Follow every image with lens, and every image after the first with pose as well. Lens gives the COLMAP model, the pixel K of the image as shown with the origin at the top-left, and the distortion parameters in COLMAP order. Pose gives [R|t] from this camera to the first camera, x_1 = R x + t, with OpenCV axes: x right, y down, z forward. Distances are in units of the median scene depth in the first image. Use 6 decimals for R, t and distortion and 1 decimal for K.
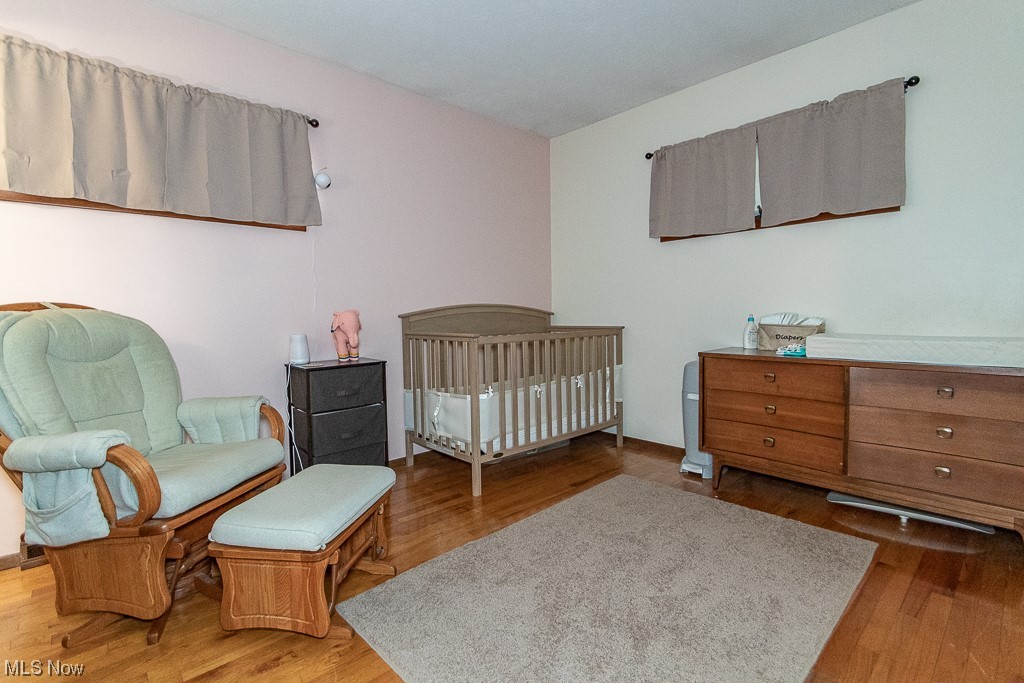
lens RADIAL K [[478.6, 0, 516.0], [0, 478.6, 332.7], [0, 0, 1]] dist [0.009591, -0.005551]
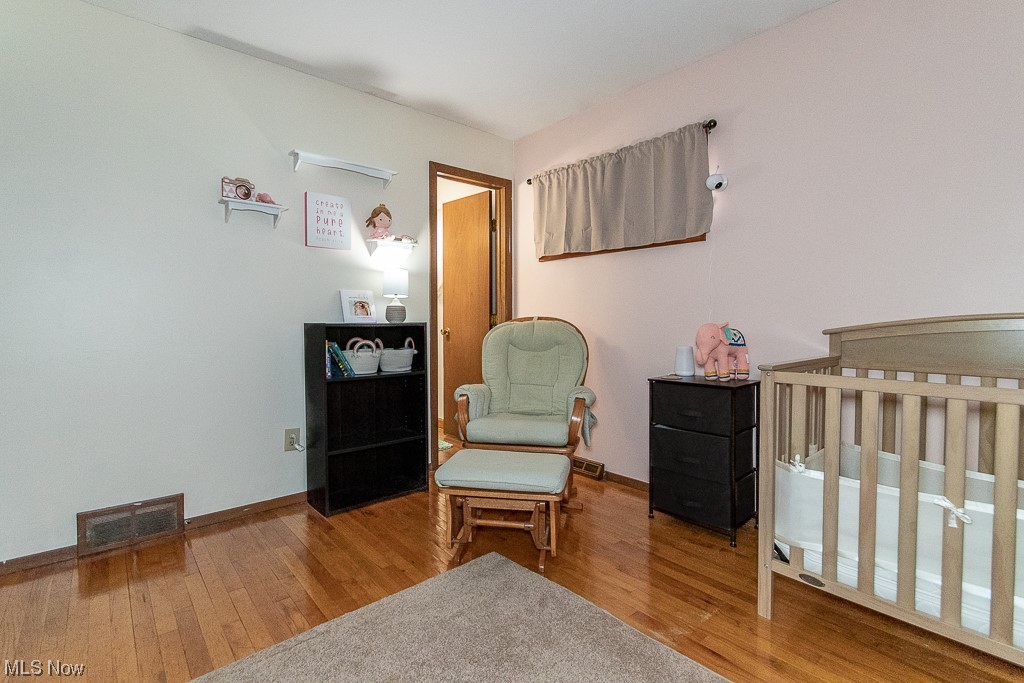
lens RADIAL K [[478.6, 0, 517.9], [0, 478.6, 340.2], [0, 0, 1]] dist [0.009591, -0.005551]
pose [[-0.038929, 0.053847, -0.997790, 0.594801], [-0.048818, 0.997252, 0.055723, -0.051343], [0.998049, 0.050880, -0.036194, 0.723657]]
